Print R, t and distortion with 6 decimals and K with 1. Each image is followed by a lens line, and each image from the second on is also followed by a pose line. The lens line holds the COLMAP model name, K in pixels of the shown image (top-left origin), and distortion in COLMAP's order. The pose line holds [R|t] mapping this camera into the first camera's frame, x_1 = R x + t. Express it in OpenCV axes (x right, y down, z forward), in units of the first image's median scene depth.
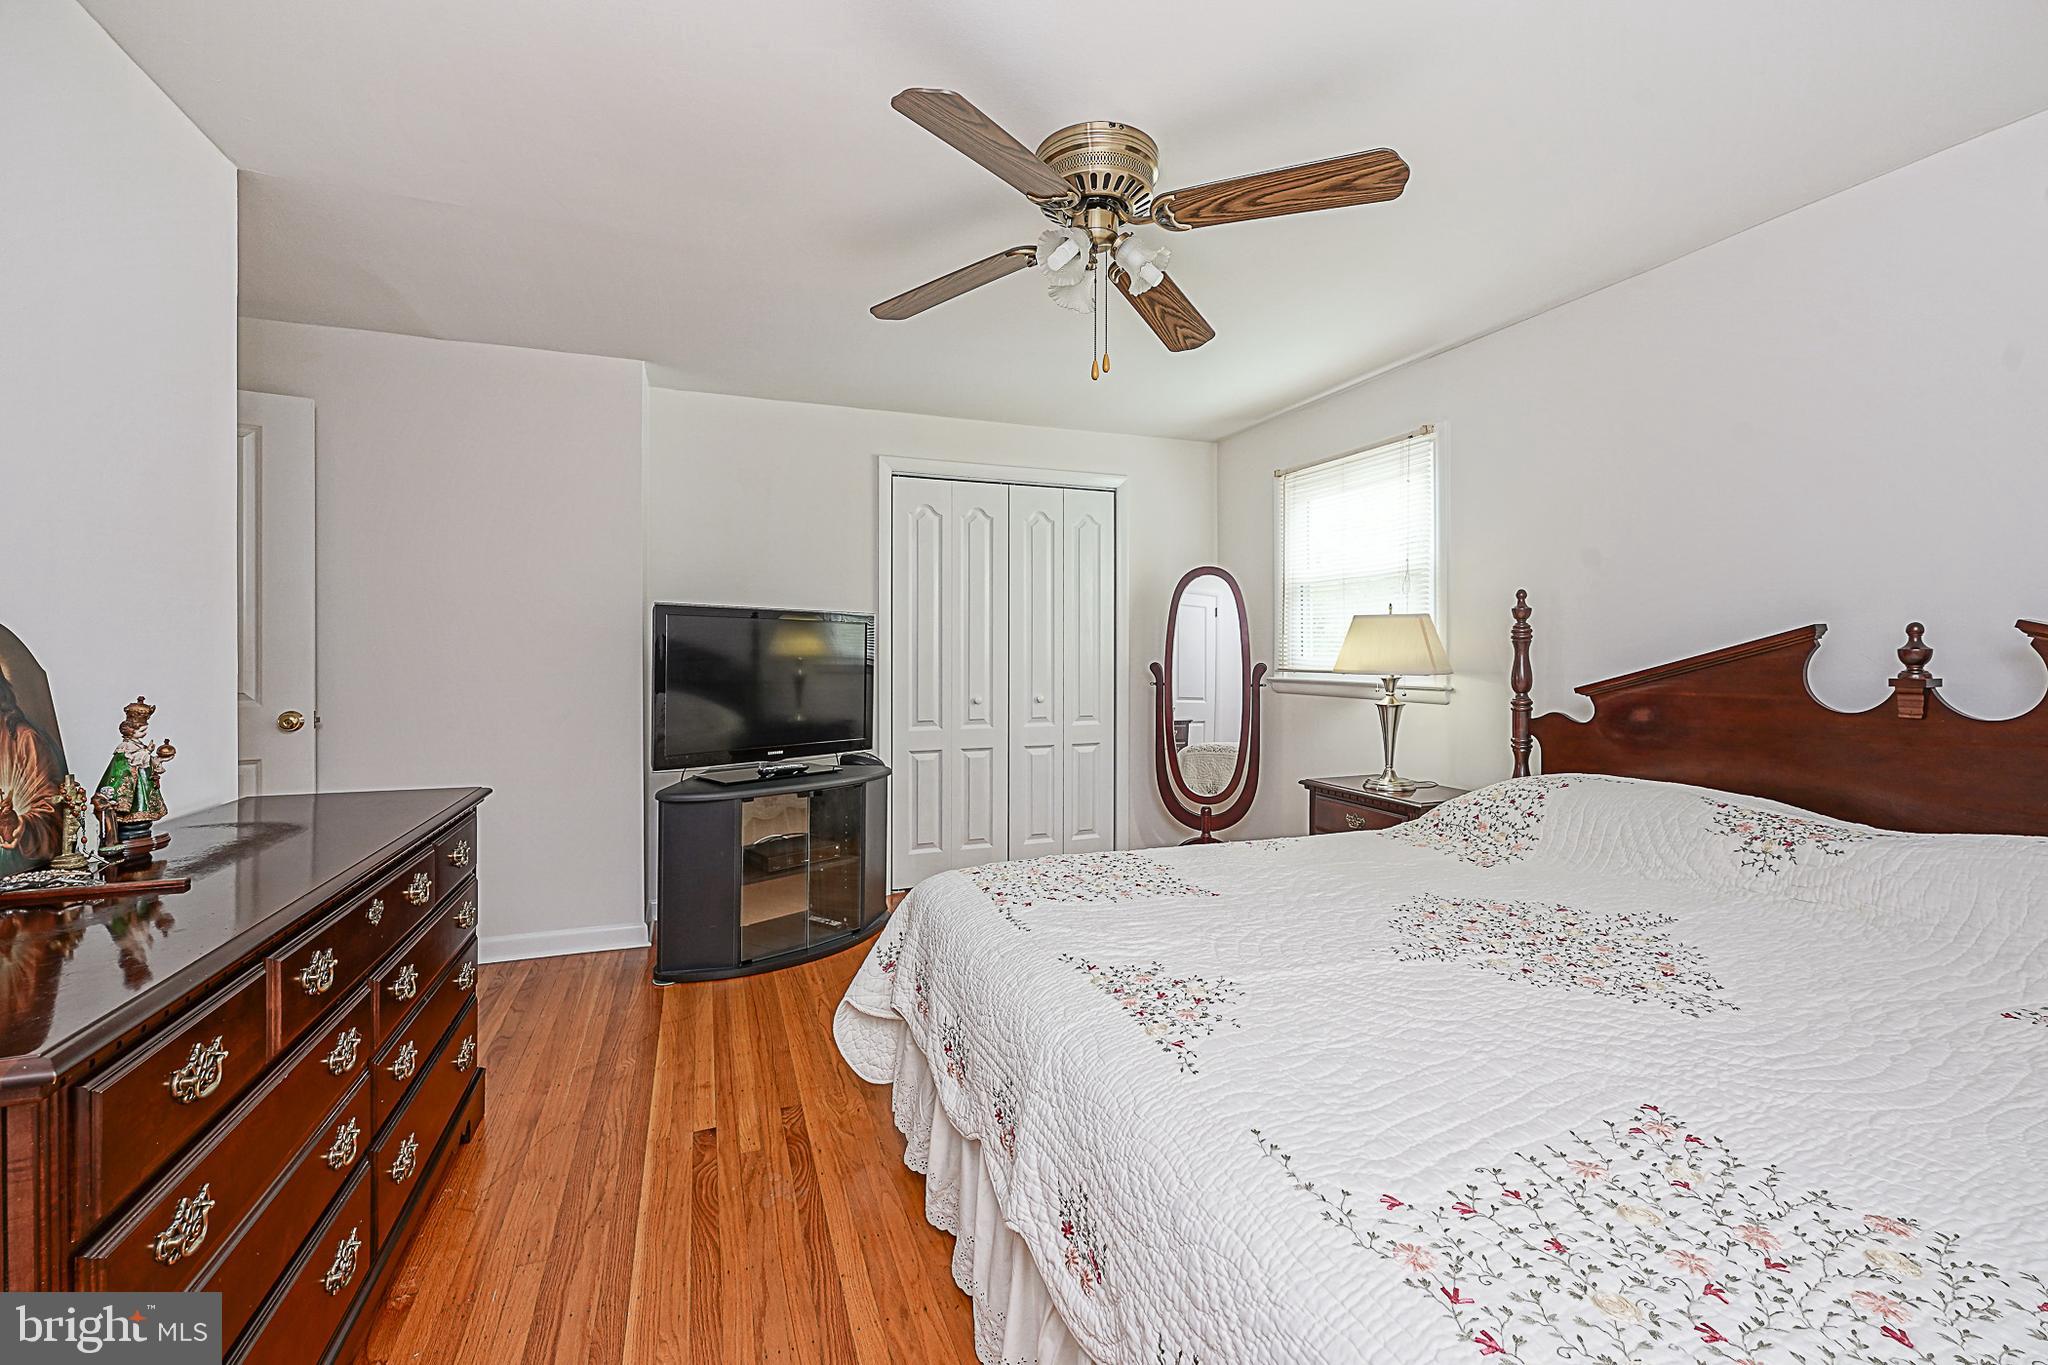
lens RADIAL K [[852.1, 0, 1039.9], [0, 852.1, 663.2], [0, 0, 1]] dist [0.000385, -0.000965]
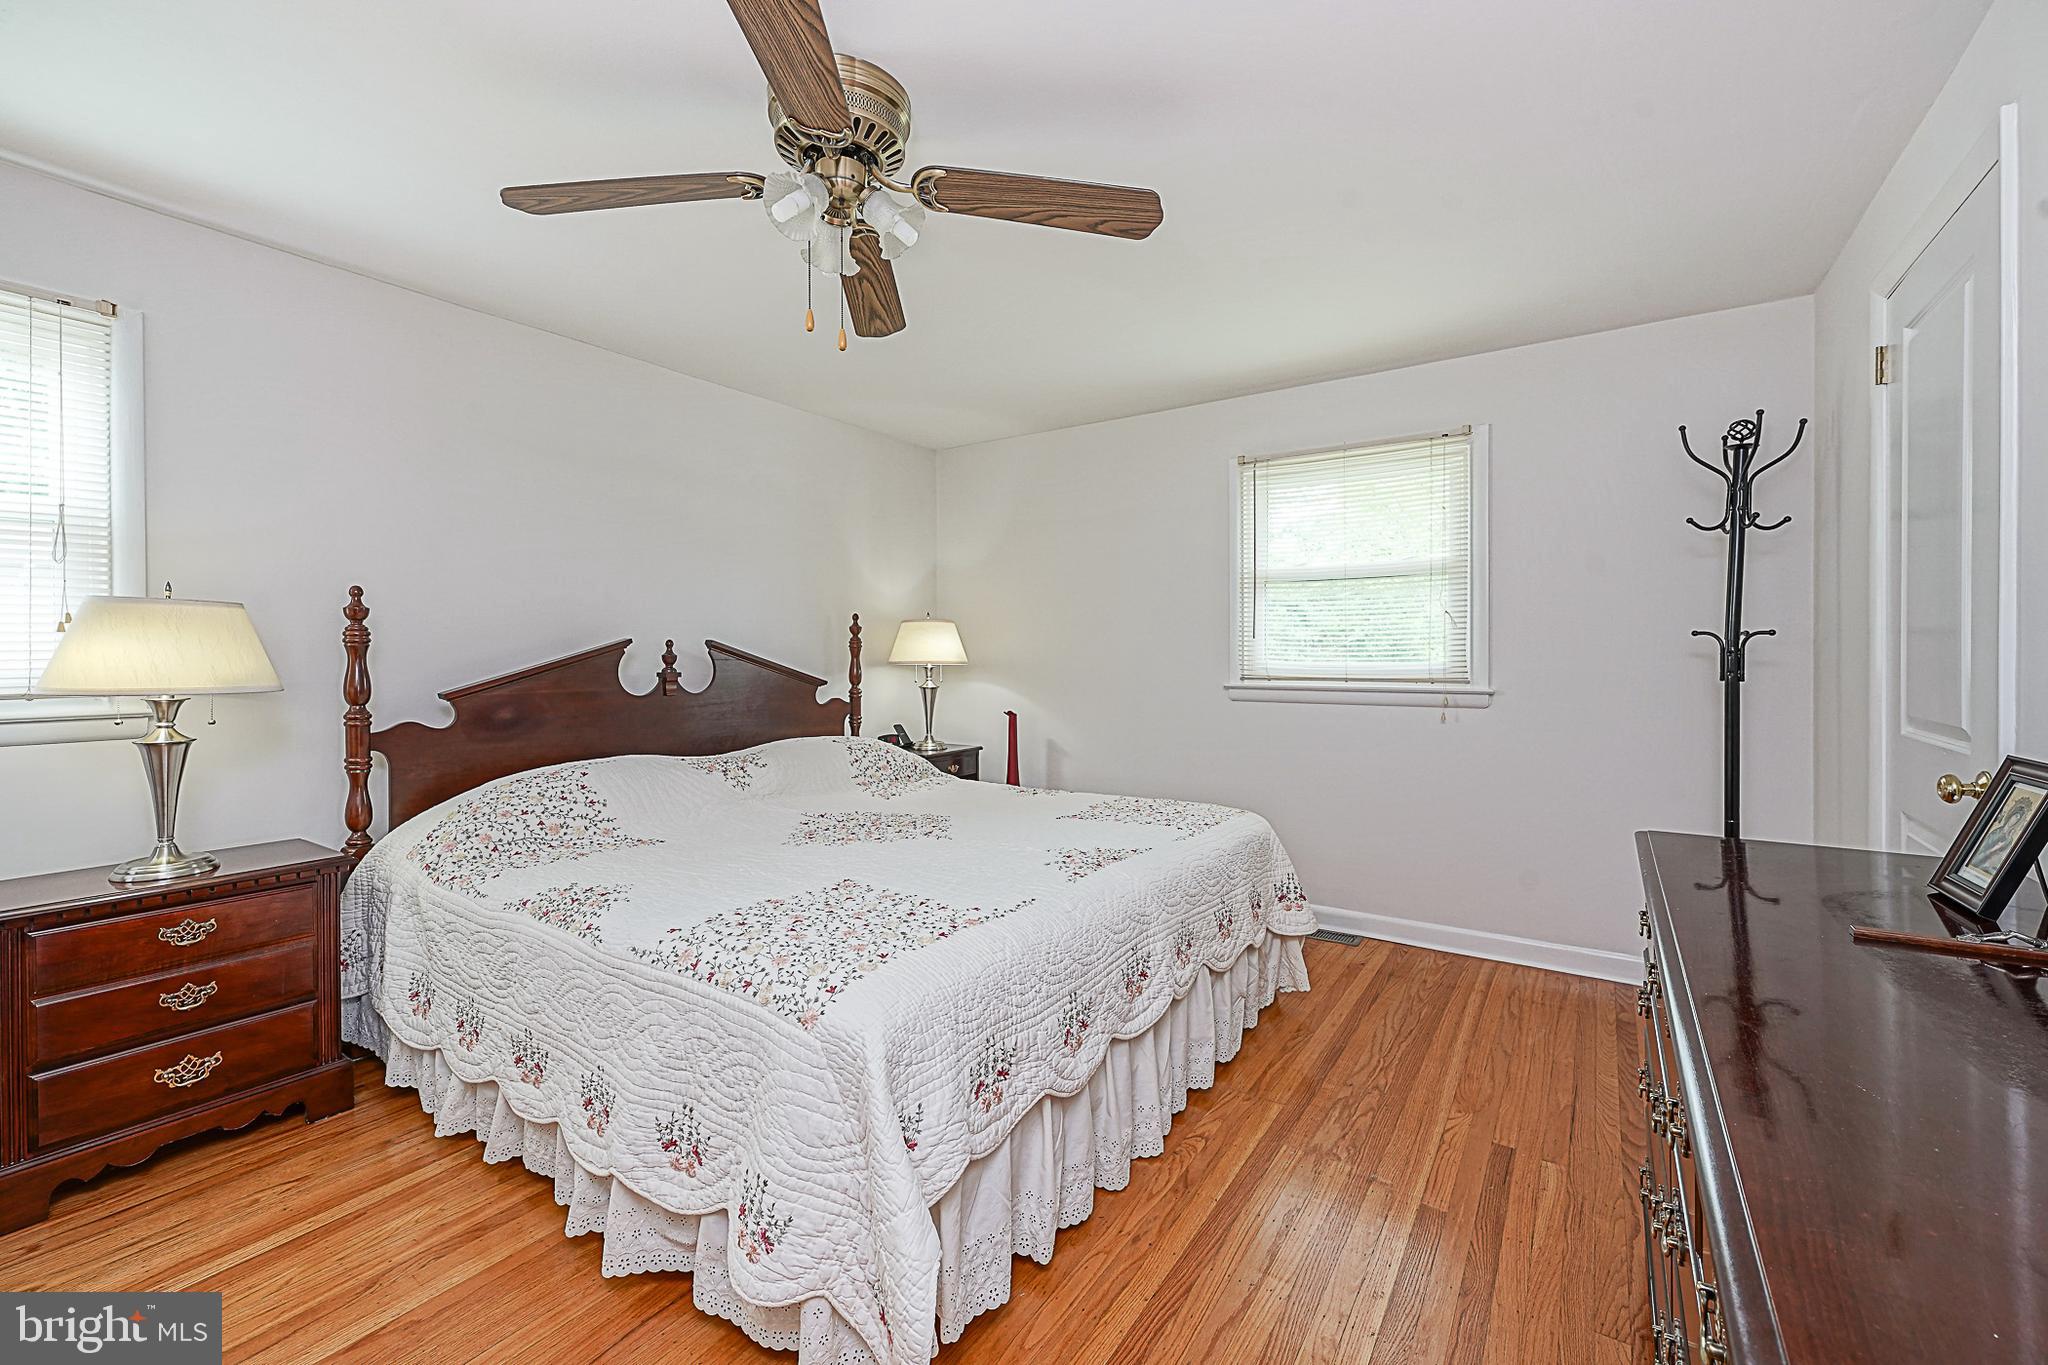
lens RADIAL K [[852.1, 0, 1030.1], [0, 852.1, 665.0], [0, 0, 1]] dist [0.000385, -0.000965]
pose [[-0.568948, -0.004813, 0.822359, -0.587067], [0.016542, 0.999714, 0.017295, -0.010791], [-0.822207, 0.023443, -0.568706, 1.017461]]
